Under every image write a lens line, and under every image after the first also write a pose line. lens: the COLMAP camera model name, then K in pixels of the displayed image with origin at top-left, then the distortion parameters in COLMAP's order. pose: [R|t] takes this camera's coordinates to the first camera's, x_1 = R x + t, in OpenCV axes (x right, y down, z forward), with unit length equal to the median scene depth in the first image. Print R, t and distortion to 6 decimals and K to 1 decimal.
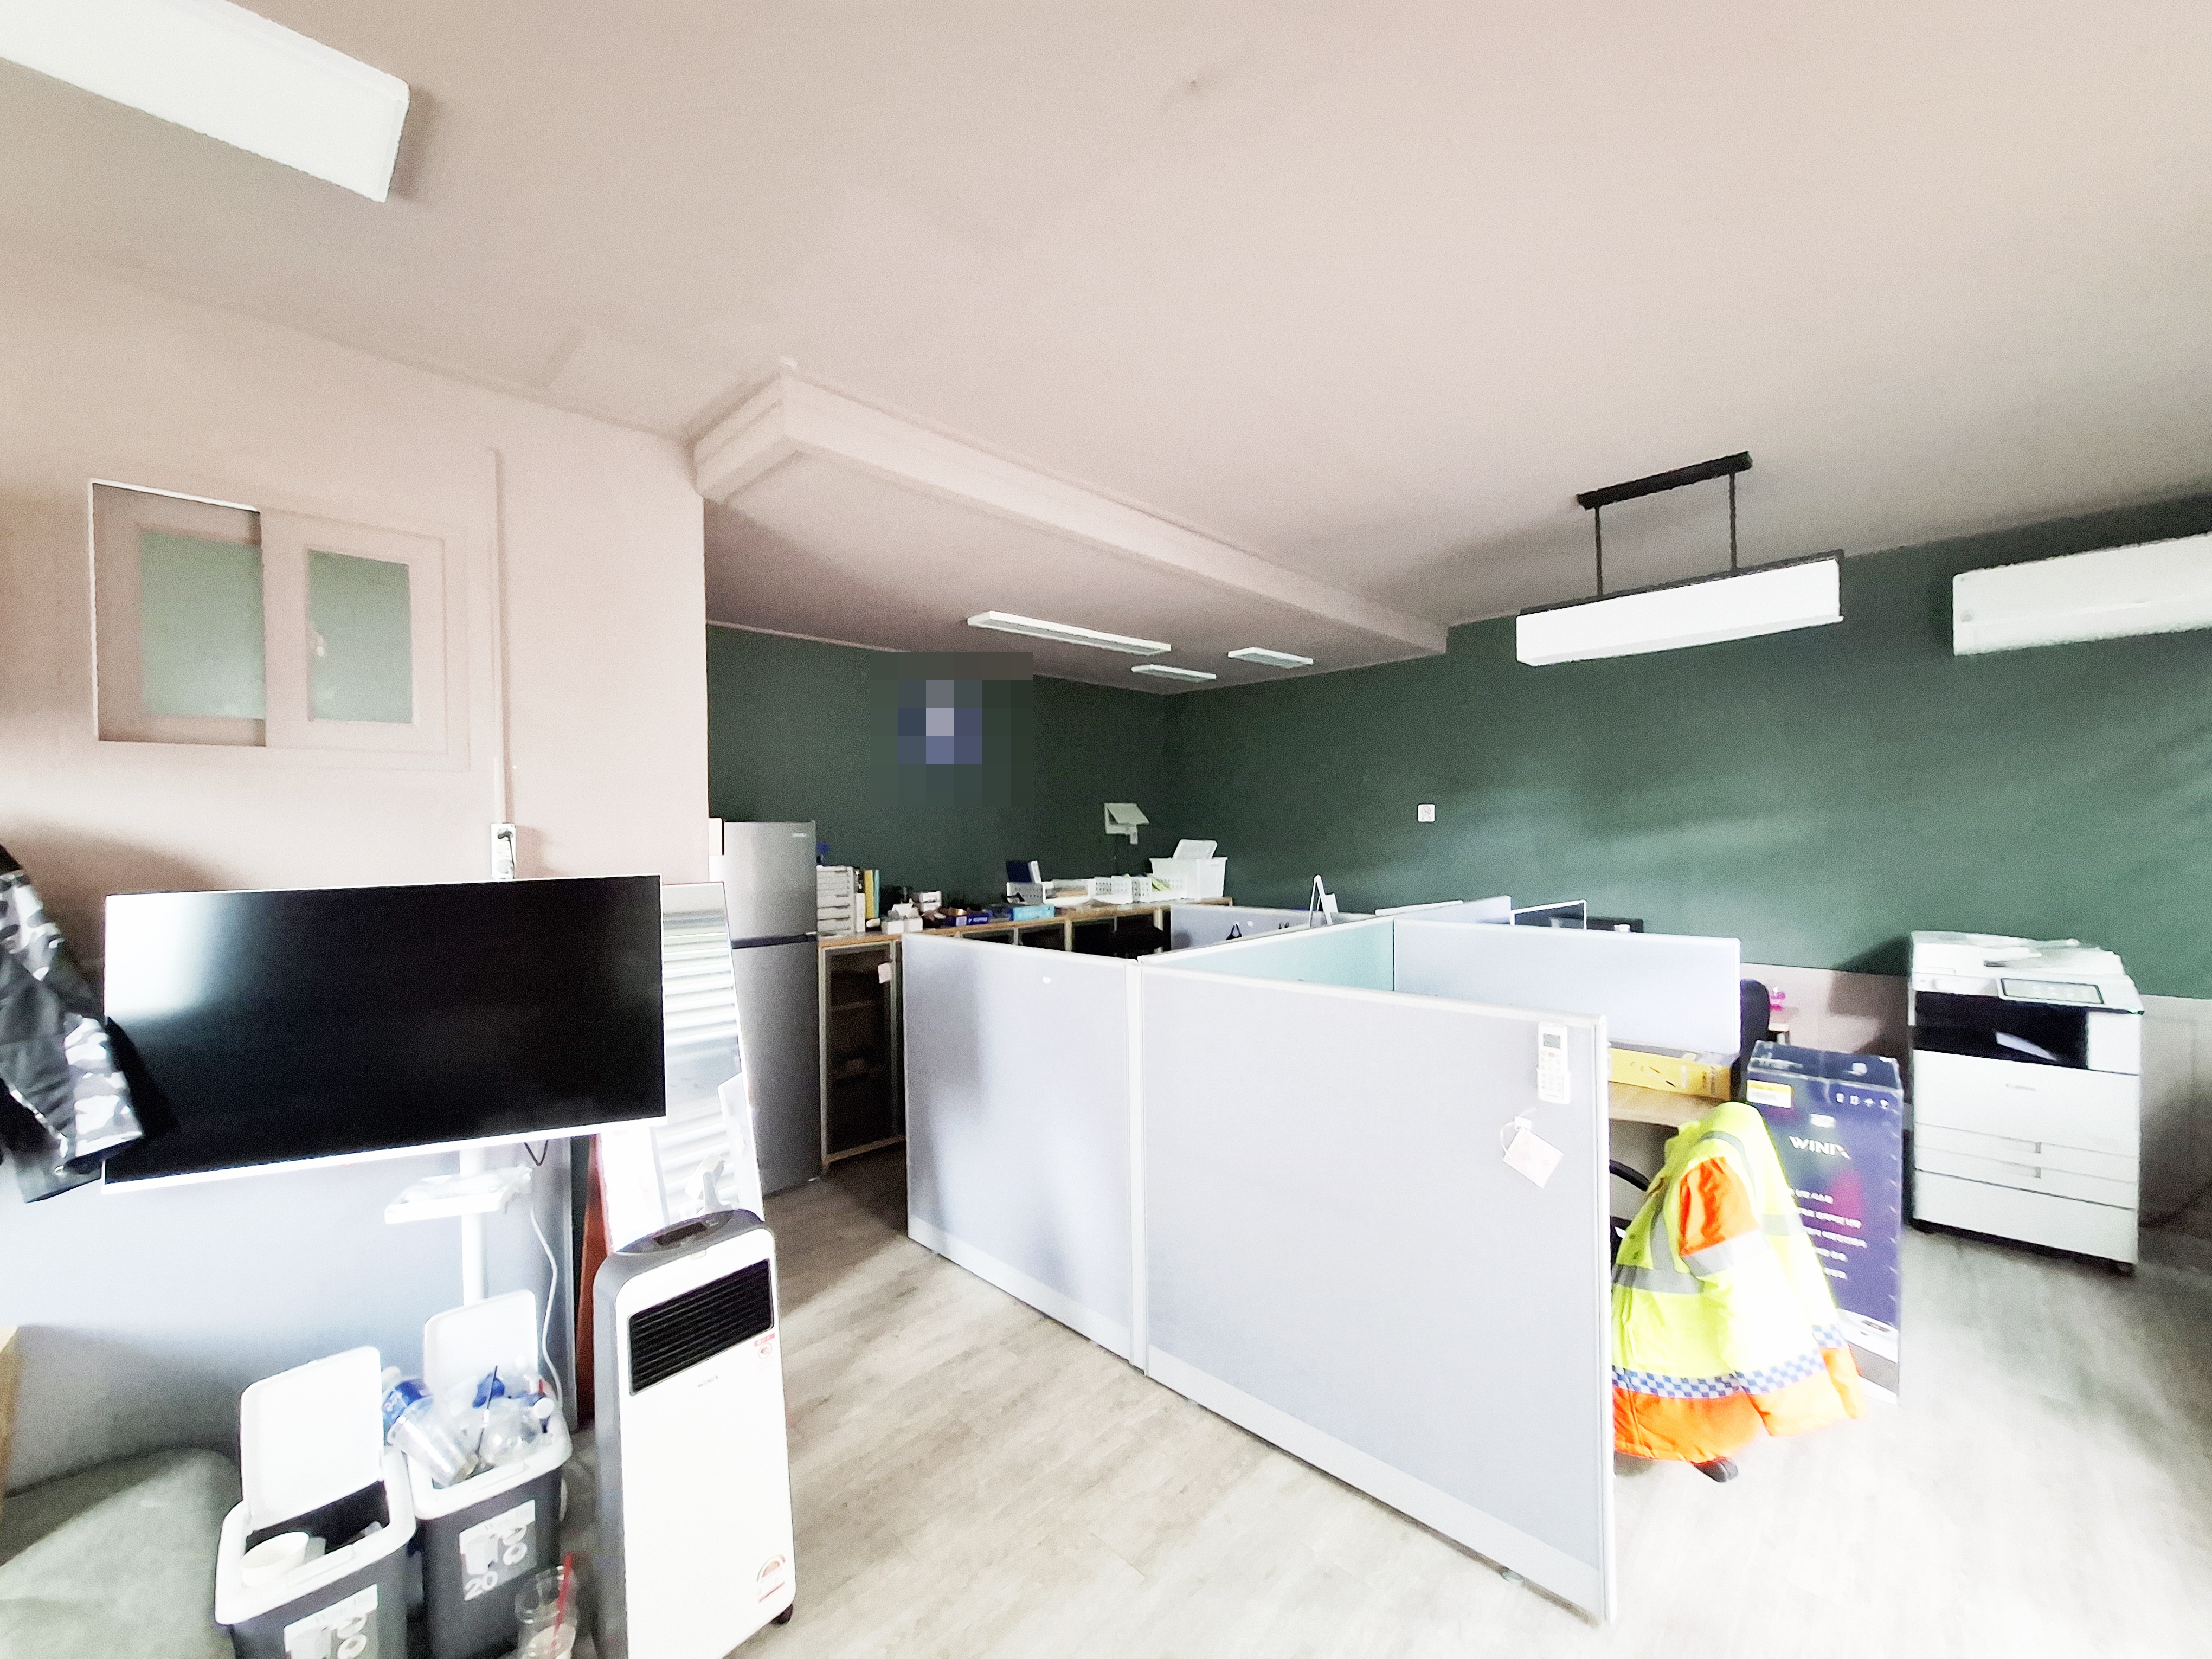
lens RADIAL K [[870.9, 0, 1099.0], [0, 870.9, 836.6], [0, 0, 1]] dist [-0.010168, 0.003810]
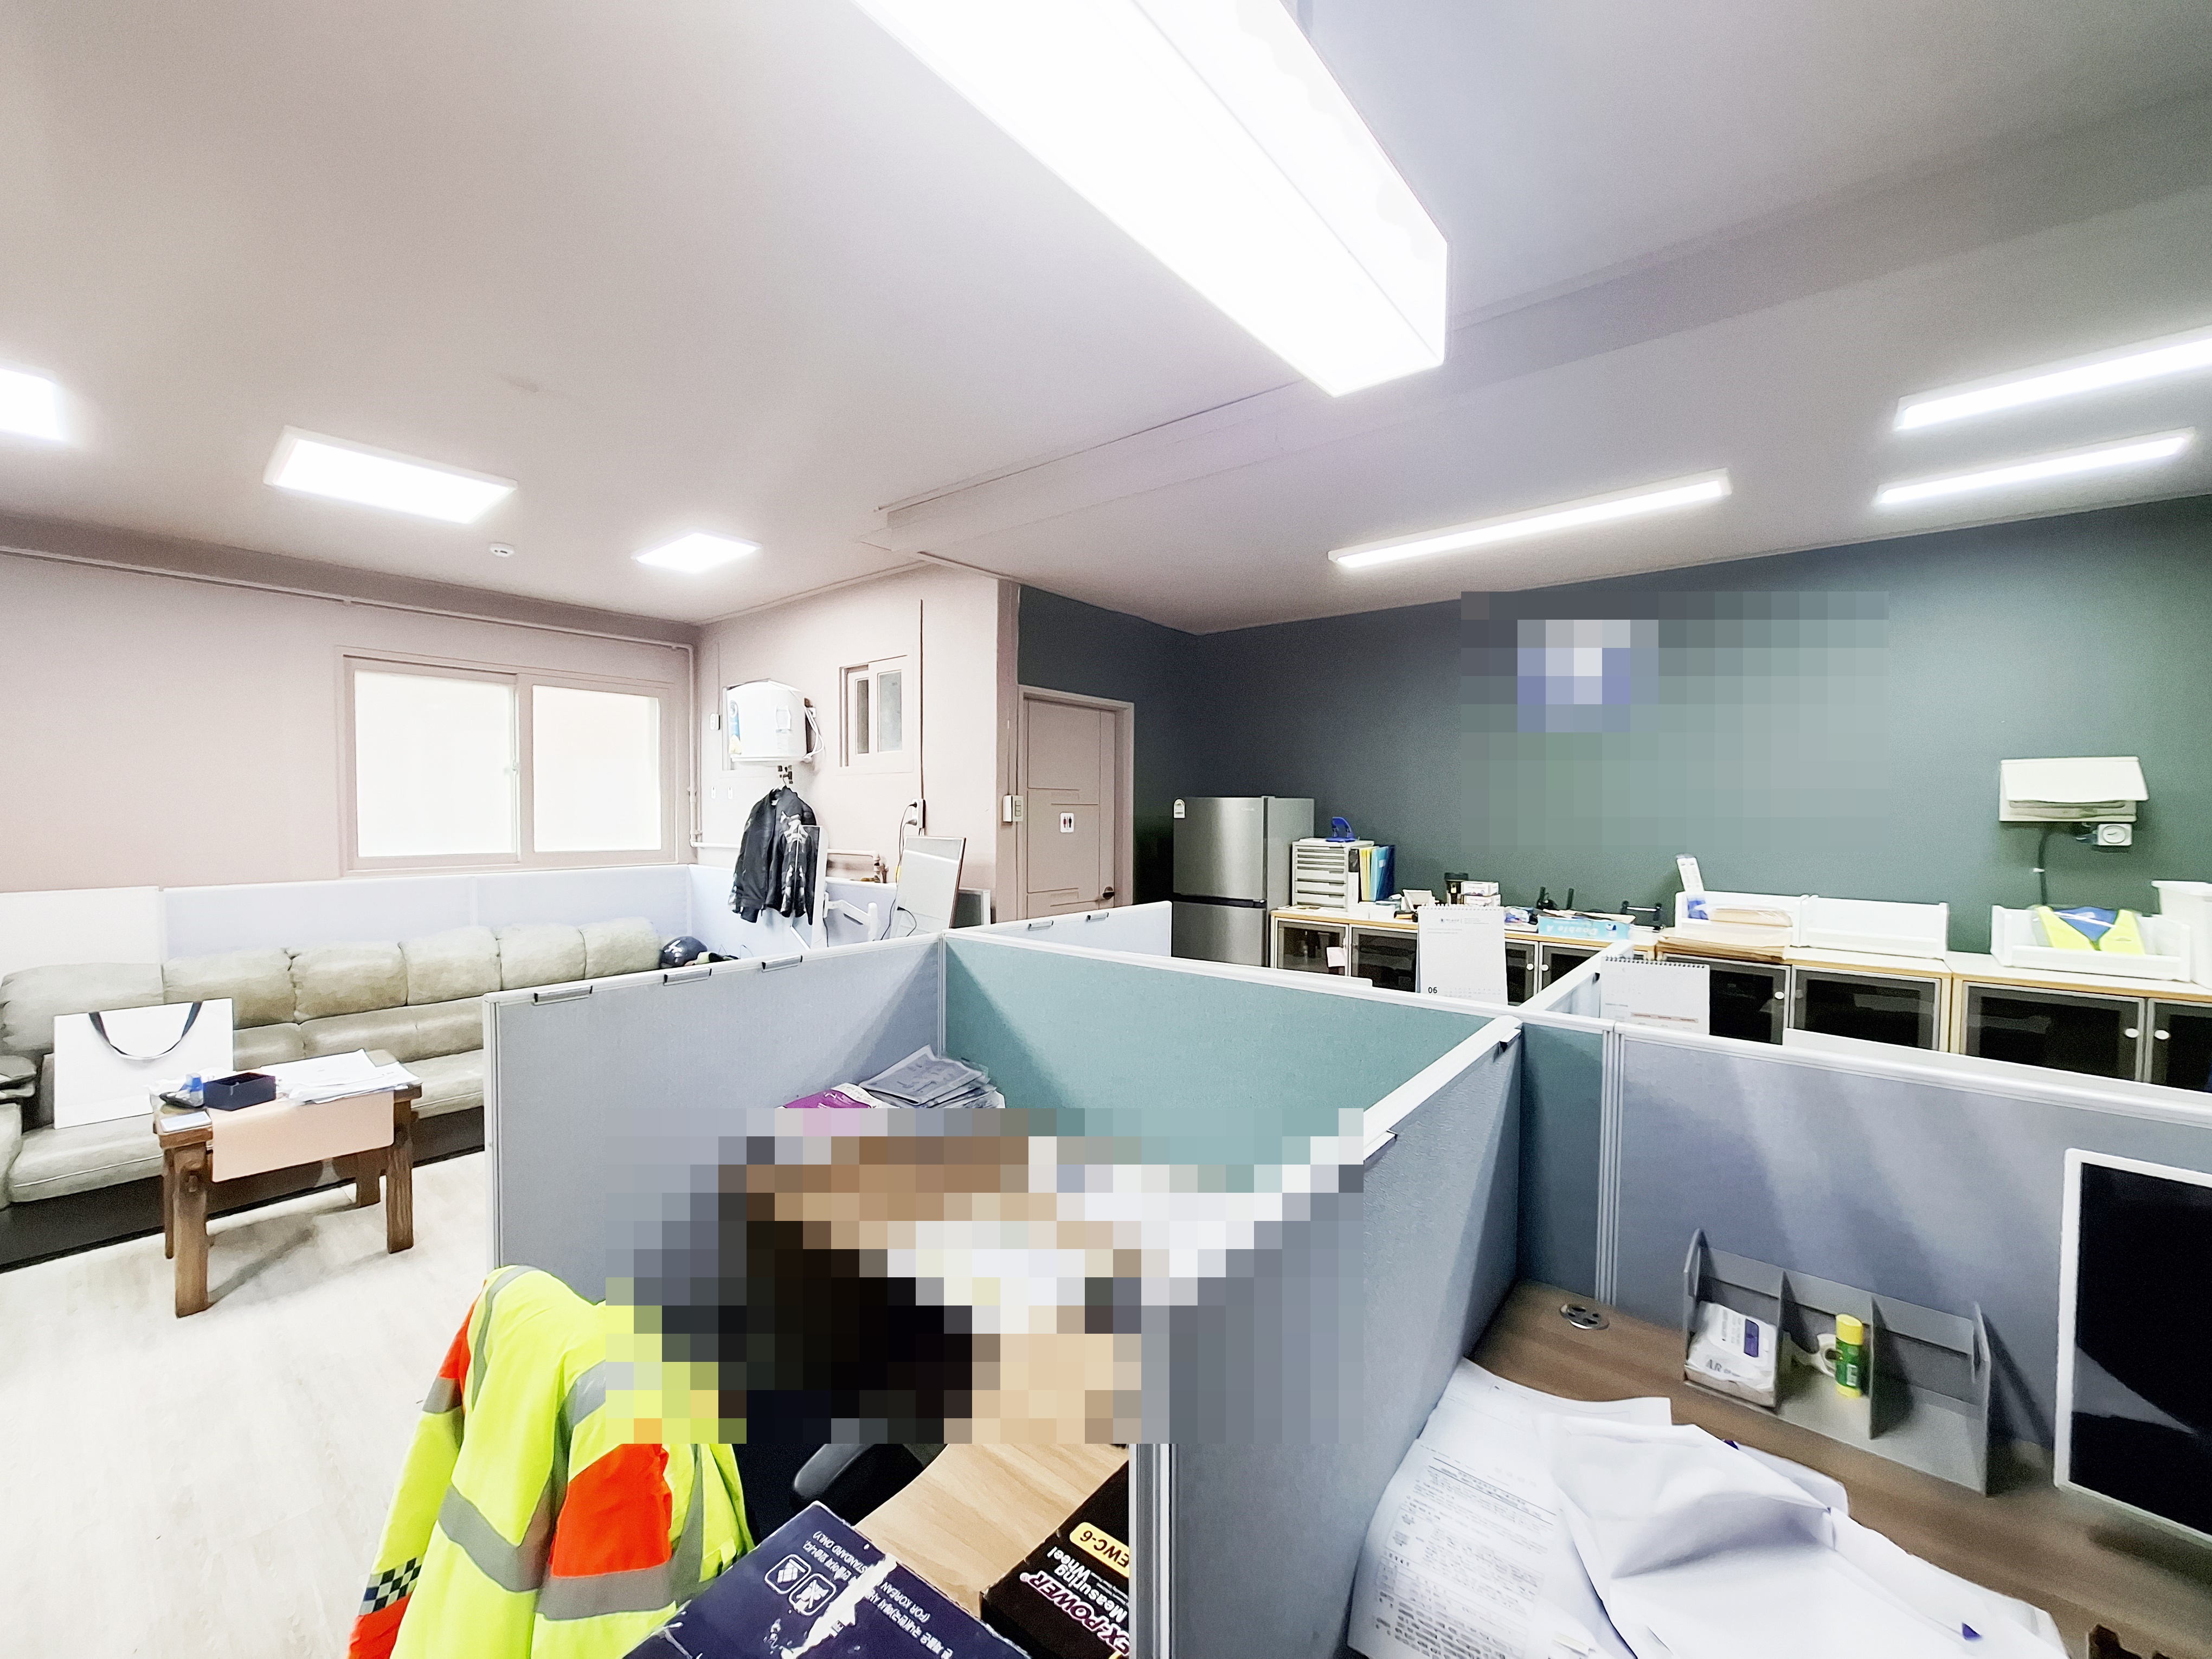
lens RADIAL K [[870.9, 0, 1099.0], [0, 870.9, 836.6], [0, 0, 1]] dist [-0.010168, 0.003810]
pose [[0.095736, 0.049277, -0.994186, 0.885188], [-0.011613, 0.998761, 0.048385, -0.021893], [0.995339, 0.006914, 0.096189, 0.860344]]
